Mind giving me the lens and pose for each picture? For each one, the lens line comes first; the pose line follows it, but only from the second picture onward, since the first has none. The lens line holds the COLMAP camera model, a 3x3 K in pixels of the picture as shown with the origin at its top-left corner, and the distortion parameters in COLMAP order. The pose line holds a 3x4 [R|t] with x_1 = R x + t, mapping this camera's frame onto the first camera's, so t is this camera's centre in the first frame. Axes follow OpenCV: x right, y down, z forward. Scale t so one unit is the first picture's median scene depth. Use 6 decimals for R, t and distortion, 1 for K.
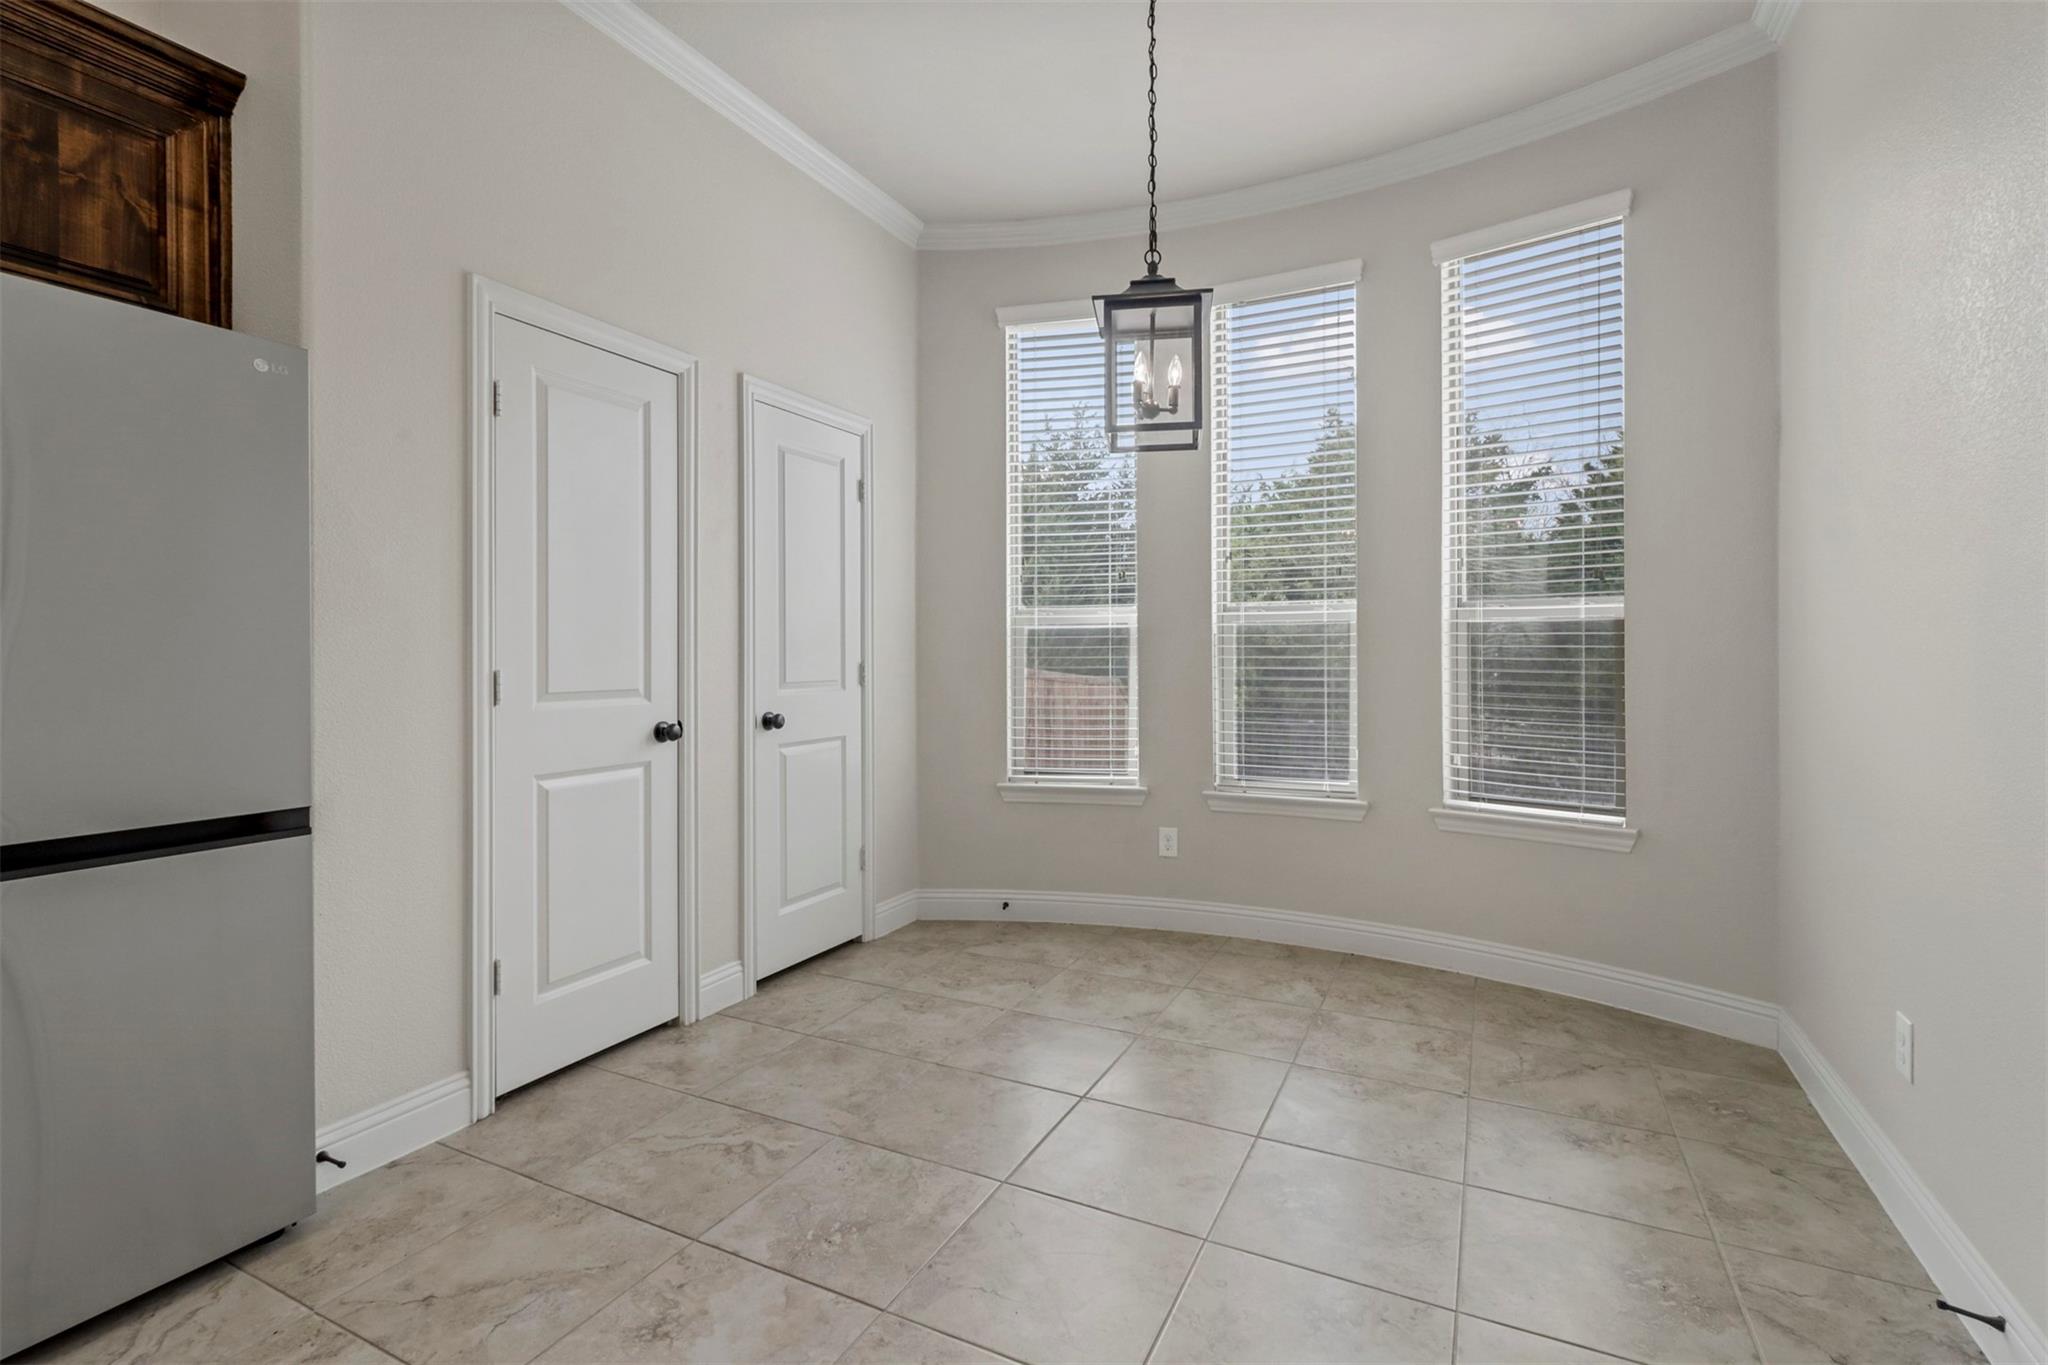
lens RADIAL K [[948.8, 0, 1015.8], [0, 948.8, 646.9], [0, 0, 1]] dist [0.002907, -0.000994]
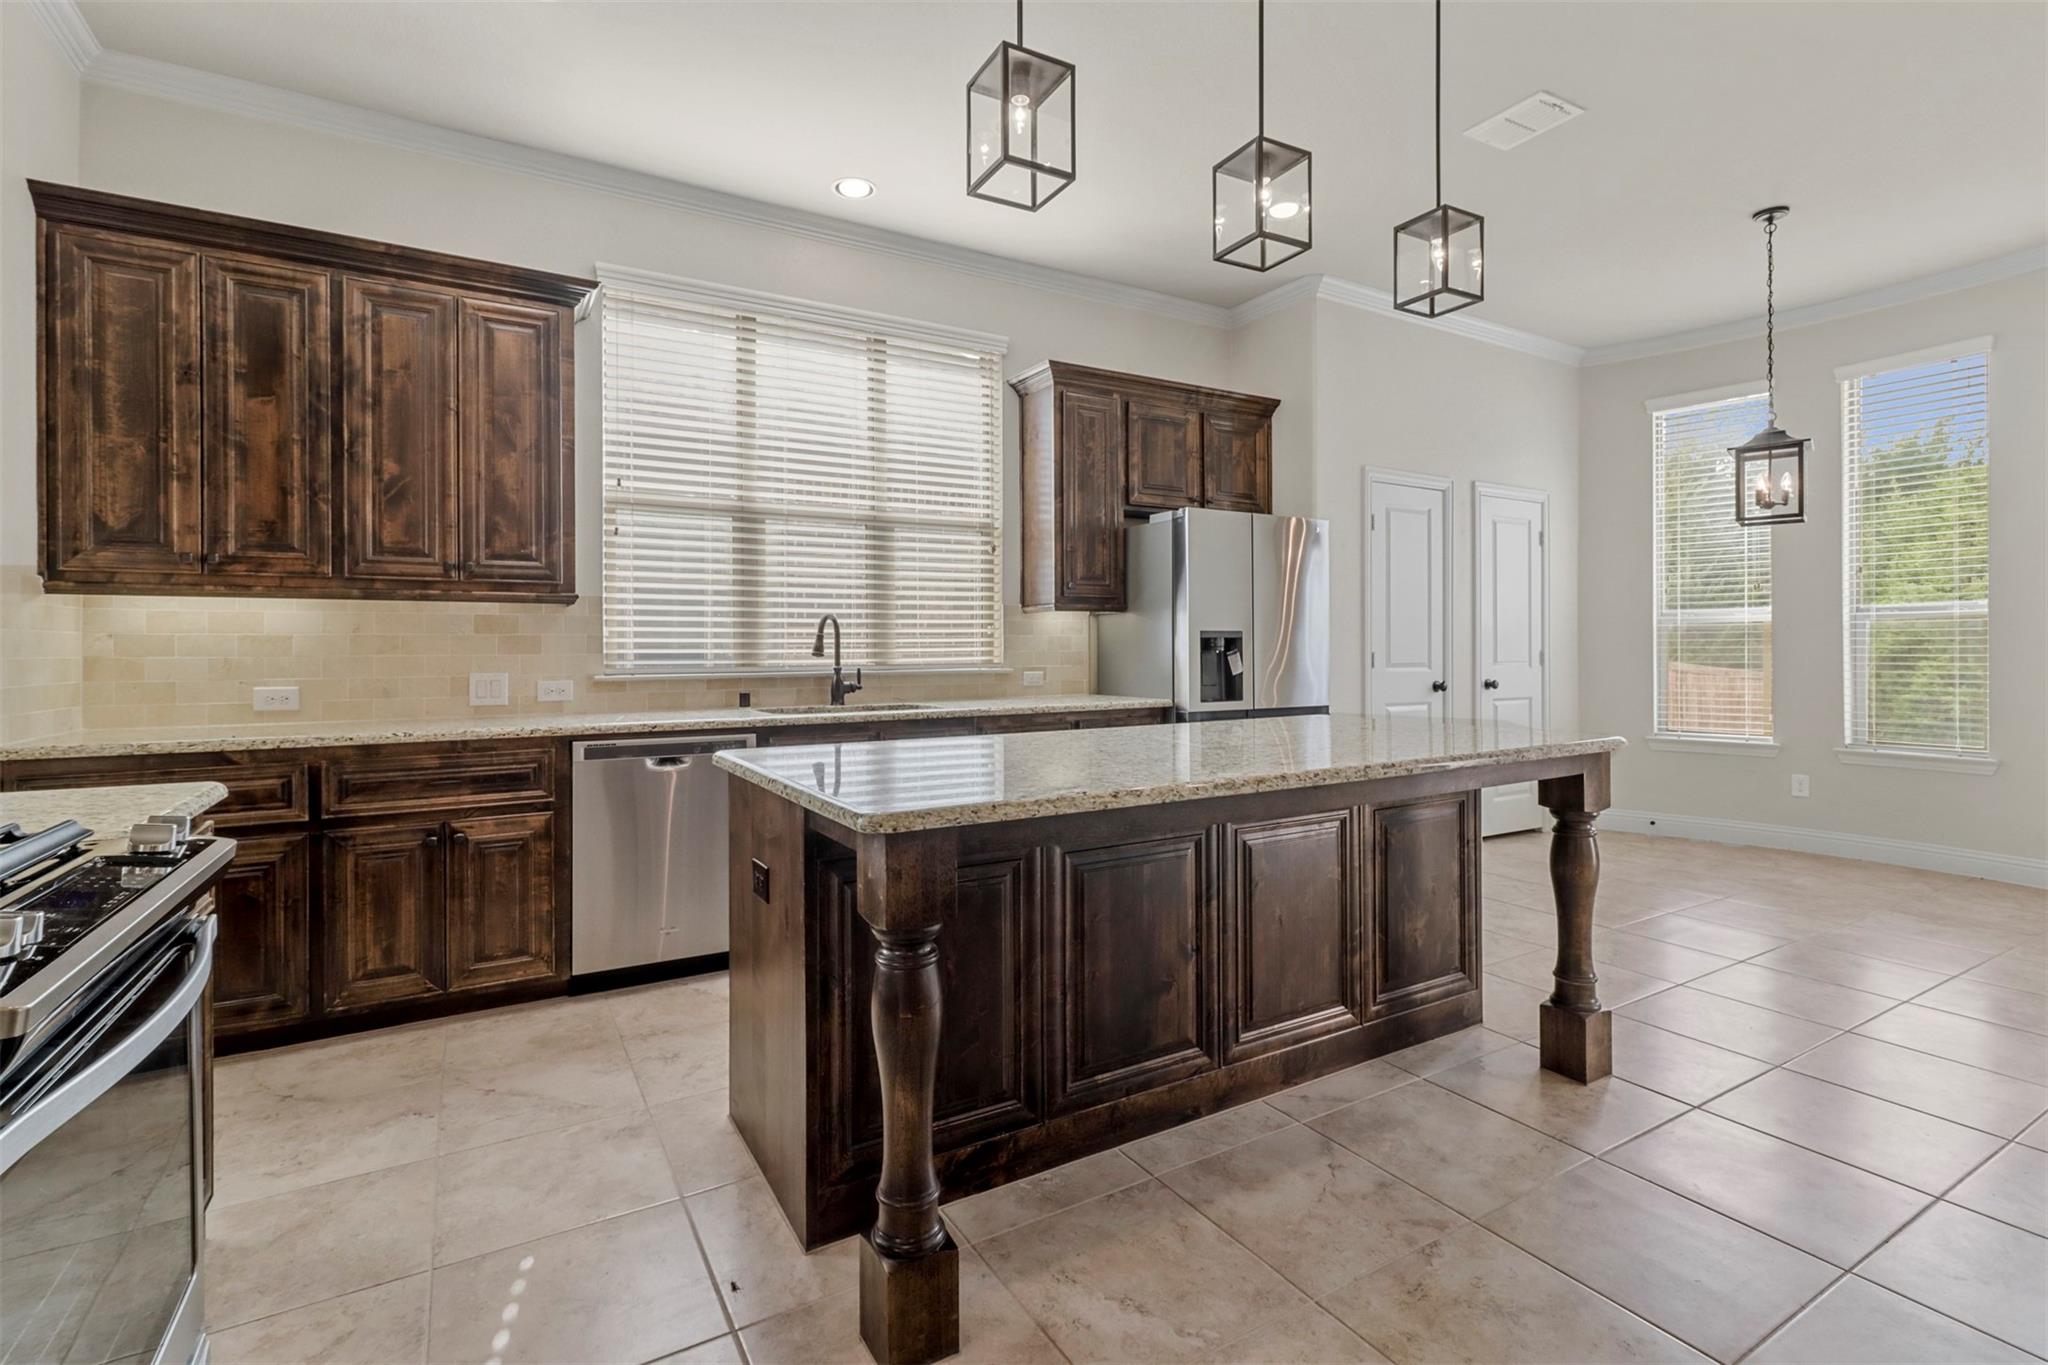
lens RADIAL K [[948.8, 0, 1015.8], [0, 948.8, 646.9], [0, 0, 1]] dist [0.002907, -0.000994]
pose [[0.842249, 0.000136, -0.539089, -0.052209], [0.003092, 0.999982, 0.005082, 0.000330], [0.539080, -0.005947, 0.842233, -0.777242]]
